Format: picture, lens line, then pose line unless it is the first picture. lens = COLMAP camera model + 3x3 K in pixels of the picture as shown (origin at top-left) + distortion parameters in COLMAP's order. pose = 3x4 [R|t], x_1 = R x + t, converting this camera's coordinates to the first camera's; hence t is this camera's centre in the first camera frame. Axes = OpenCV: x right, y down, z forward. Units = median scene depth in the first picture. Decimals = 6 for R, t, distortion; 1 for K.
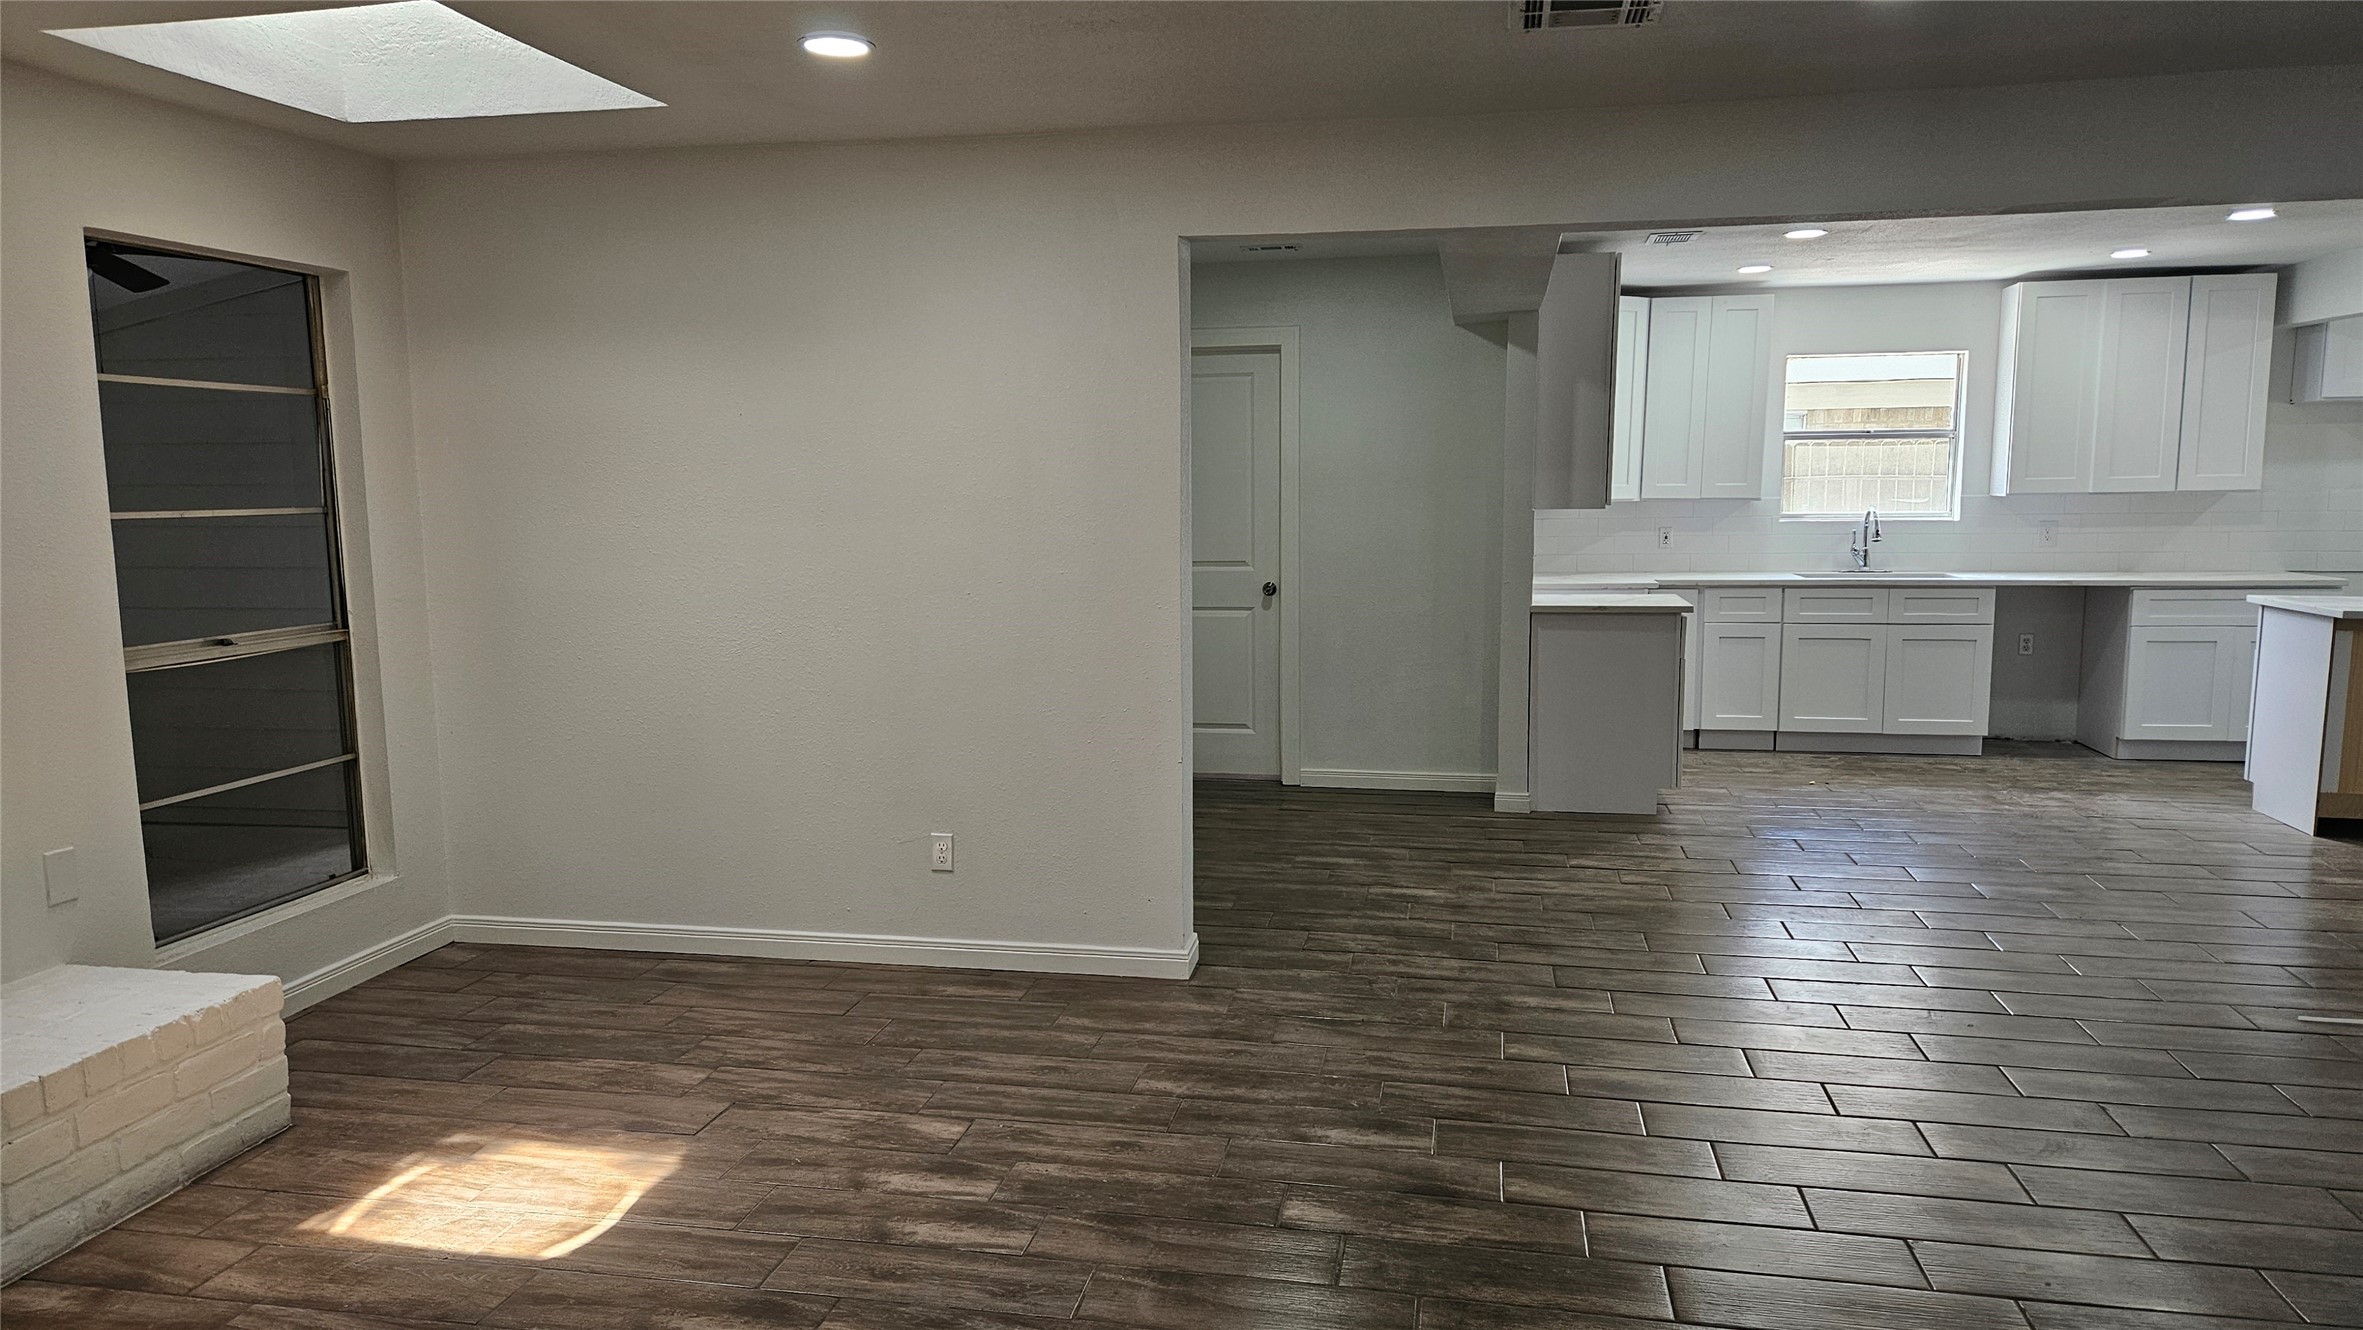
lens RADIAL K [[1563.7, 0, 1156.2], [0, 1563.7, 684.5], [0, 0, 1]] dist [0.073402, -0.062486]
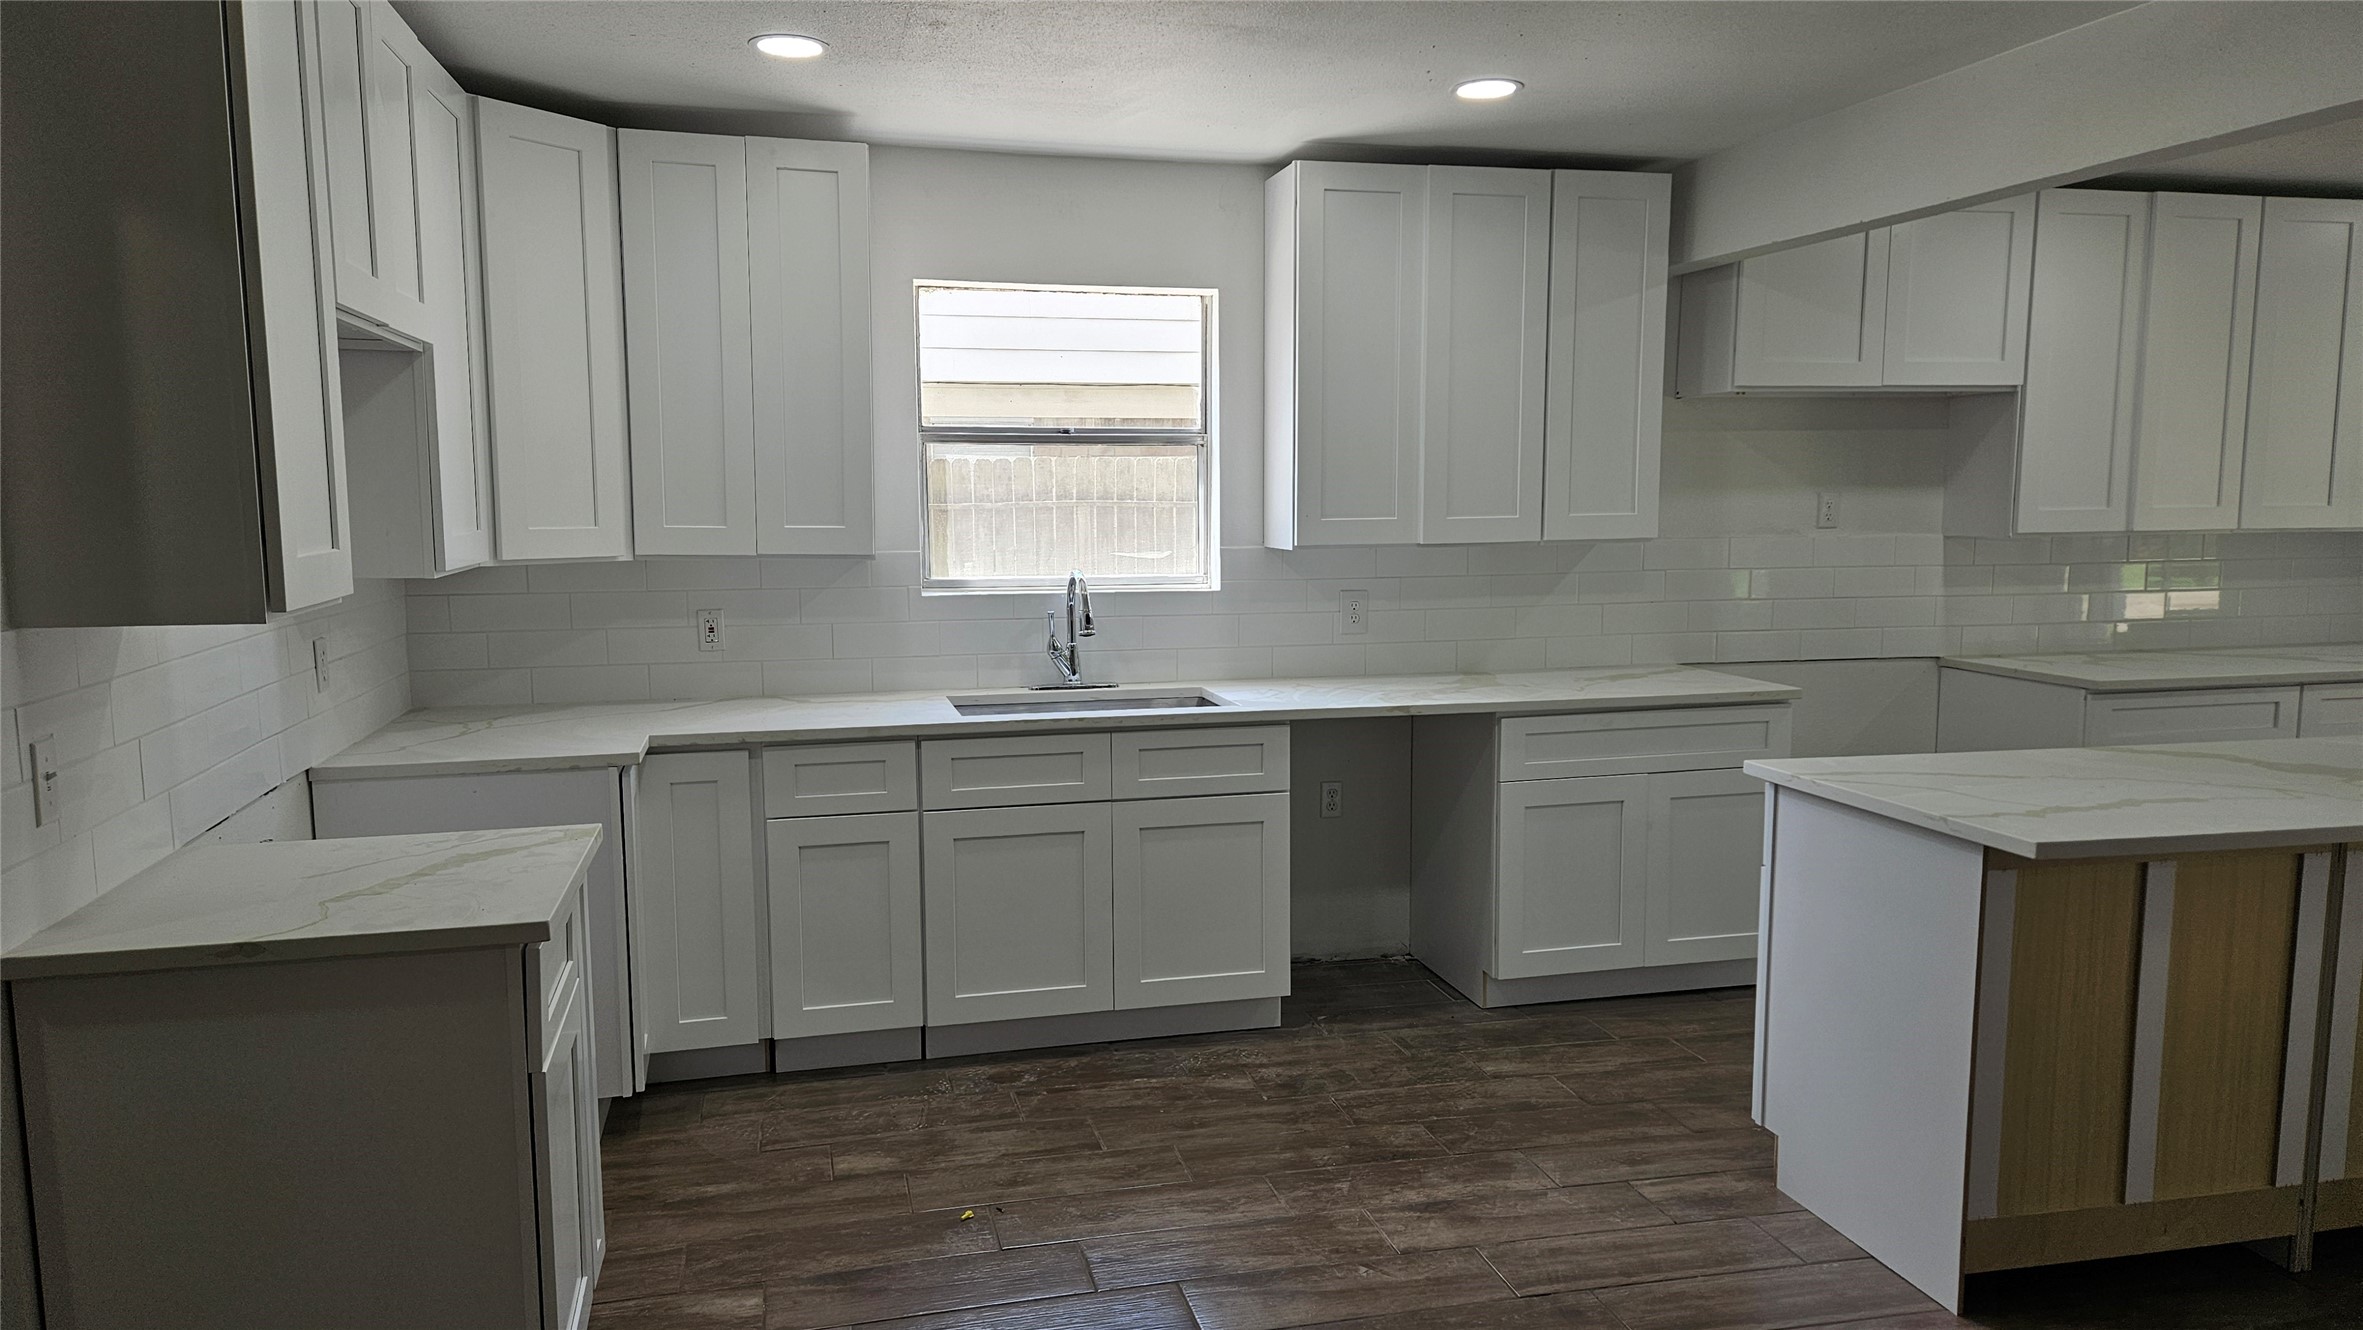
lens RADIAL K [[1563.7, 0, 1158.5], [0, 1563.7, 685.4], [0, 0, 1]] dist [0.073402, -0.062486]
pose [[0.904278, -0.047605, 0.424281, 0.439293], [0.050944, 0.998695, 0.003477, -0.128861], [-0.423893, 0.018471, 0.905524, 0.895044]]
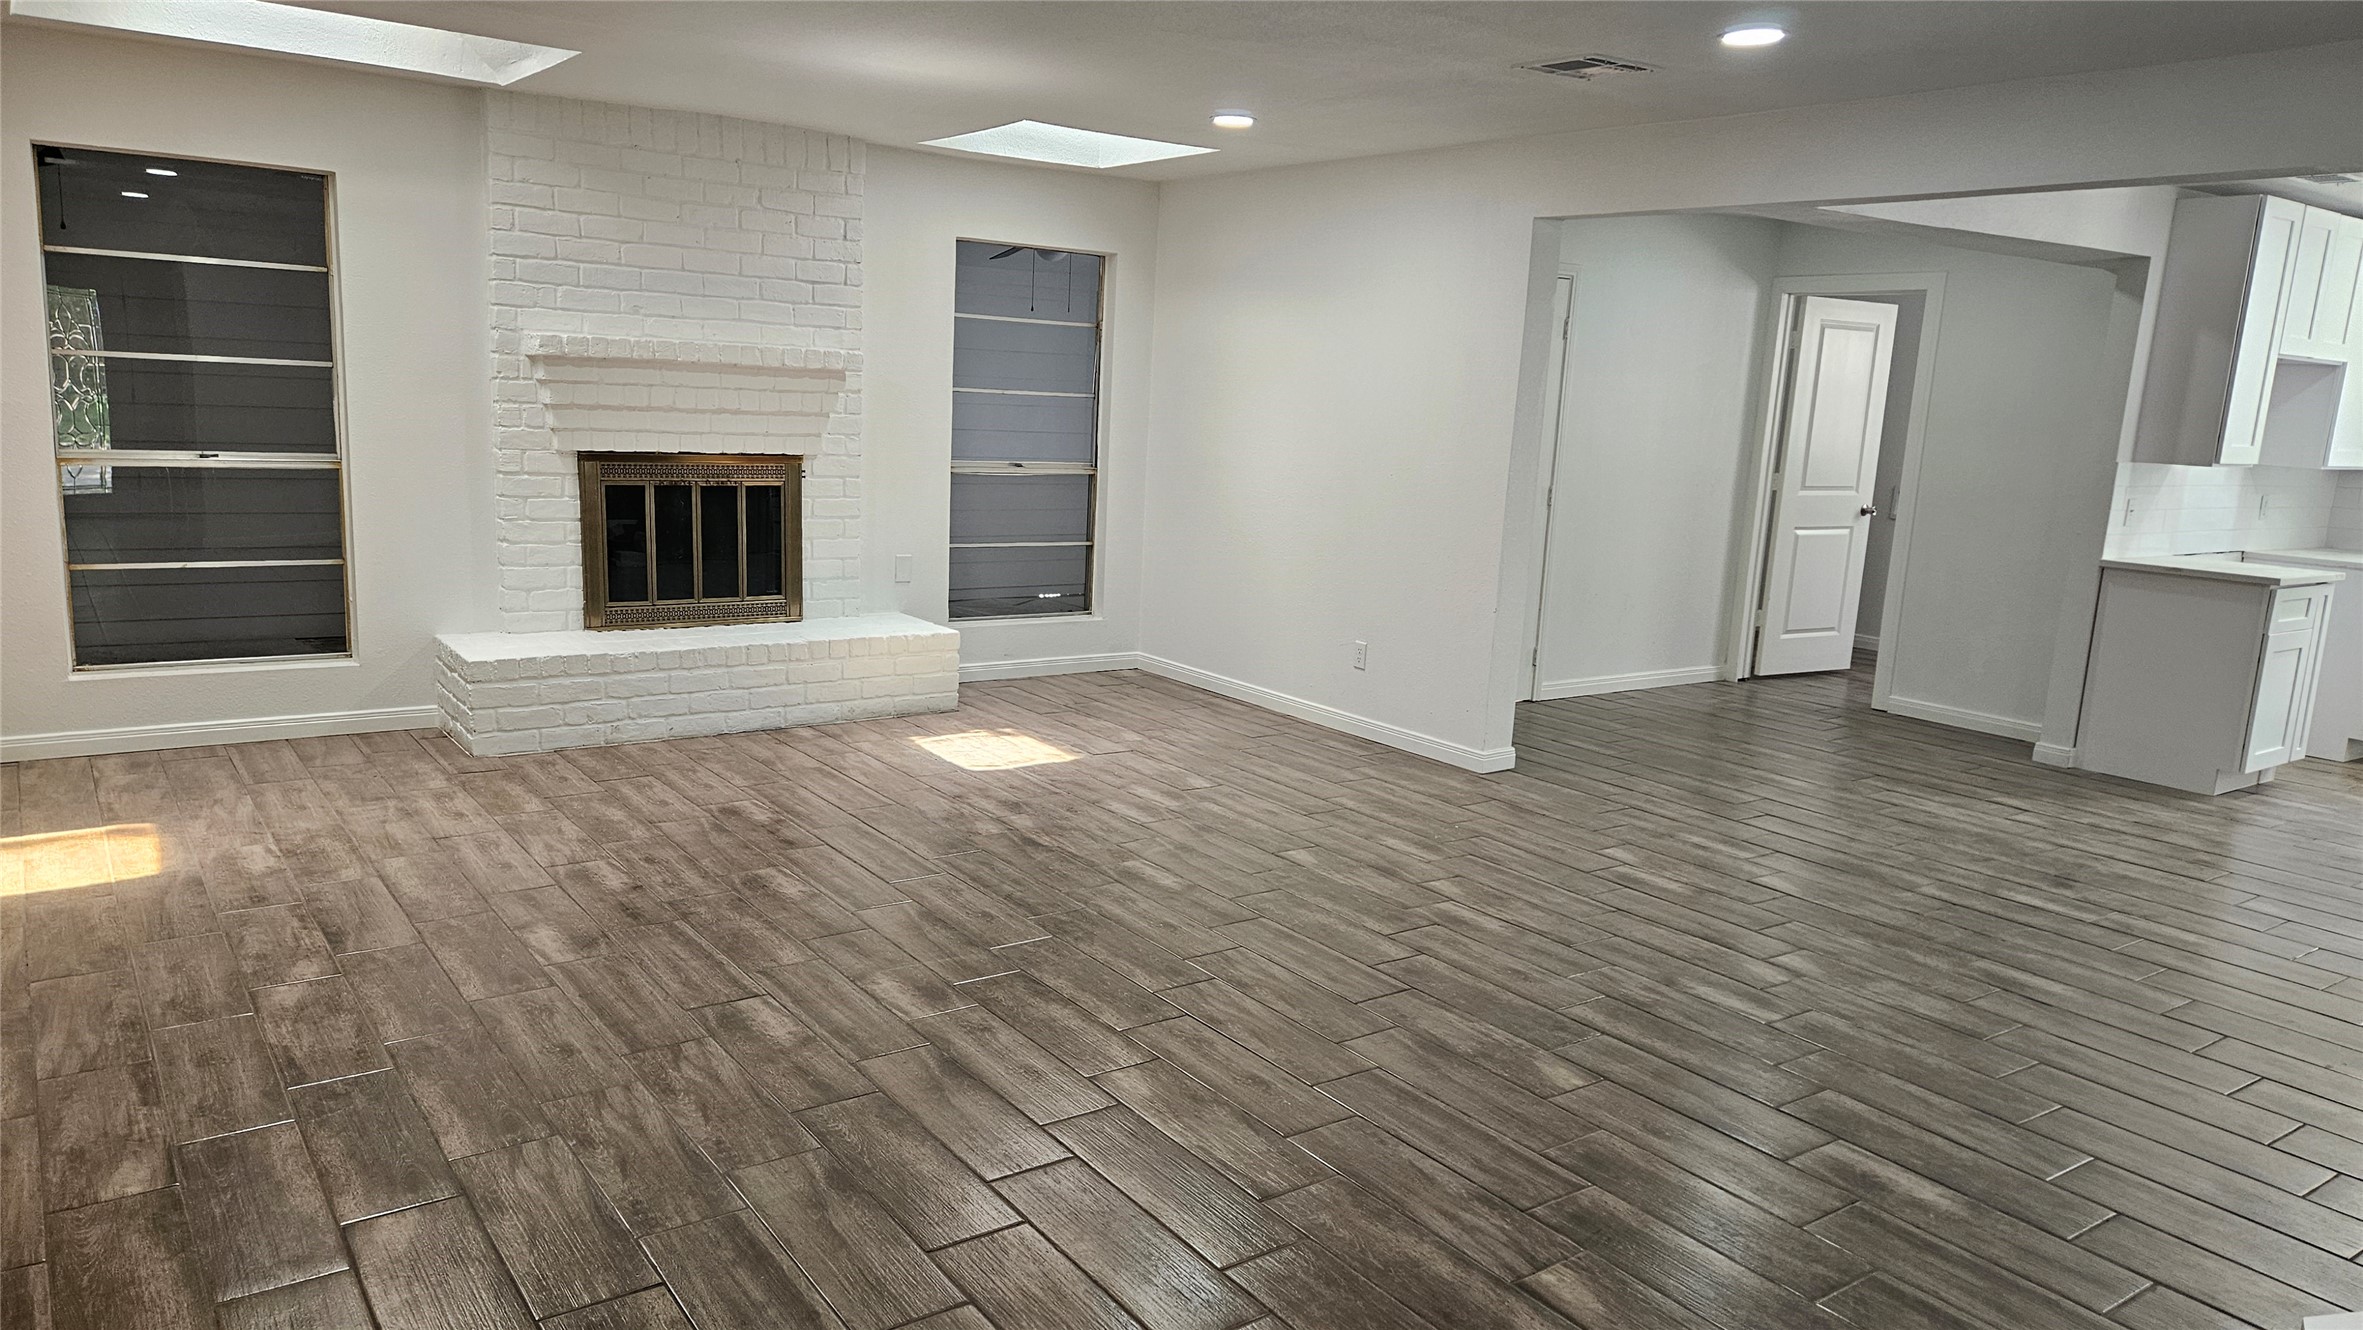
lens RADIAL K [[1563.7, 0, 1159.4], [0, 1563.7, 678.1], [0, 0, 1]] dist [0.073402, -0.062486]
pose [[0.730553, 0.169068, -0.661595, 0.675726], [-0.144239, 0.985211, 0.092493, 0.022063], [0.667448, 0.027857, 0.744135, -0.185713]]
